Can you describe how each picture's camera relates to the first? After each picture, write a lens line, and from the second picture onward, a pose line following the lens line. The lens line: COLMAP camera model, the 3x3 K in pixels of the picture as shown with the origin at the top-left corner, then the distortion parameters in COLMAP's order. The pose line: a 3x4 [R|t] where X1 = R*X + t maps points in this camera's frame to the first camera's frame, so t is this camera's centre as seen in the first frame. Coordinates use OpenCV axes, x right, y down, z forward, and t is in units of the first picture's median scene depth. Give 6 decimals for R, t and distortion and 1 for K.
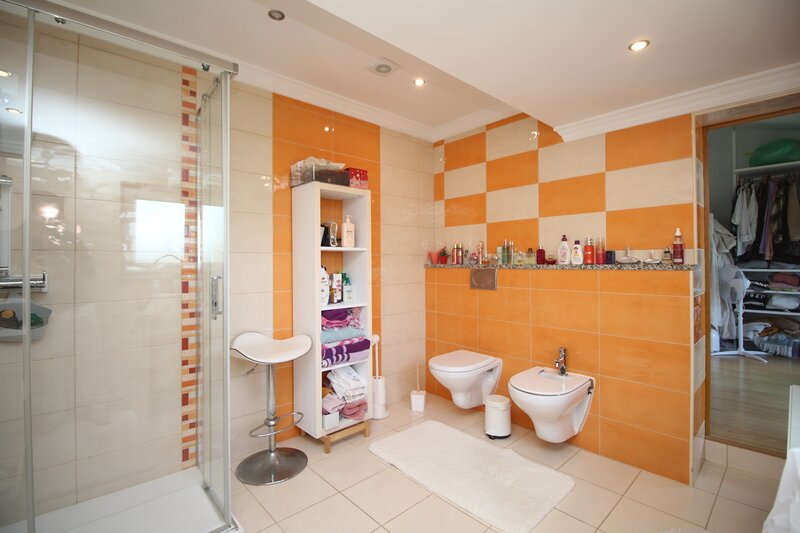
lens RADIAL K [[368.0, 0, 397.0], [0, 368.0, 264.0], [0, 0, 1]] dist [-0.016001, -0.001117]
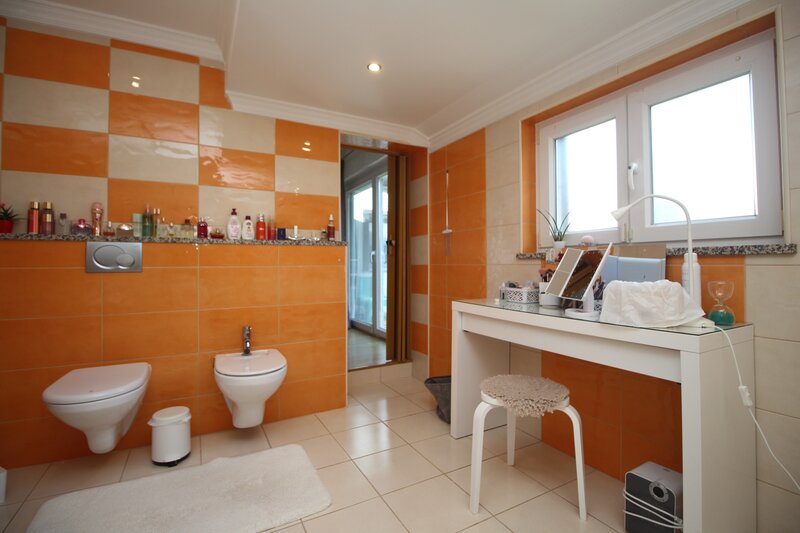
lens RADIAL K [[368.0, 0, 398.1], [0, 368.0, 262.4], [0, 0, 1]] dist [-0.016001, -0.001117]
pose [[0.234575, 0.007749, 0.972067, -0.356903], [0.003547, 0.999955, -0.008827, 0.068316], [-0.972091, 0.005518, 0.234537, 0.369895]]
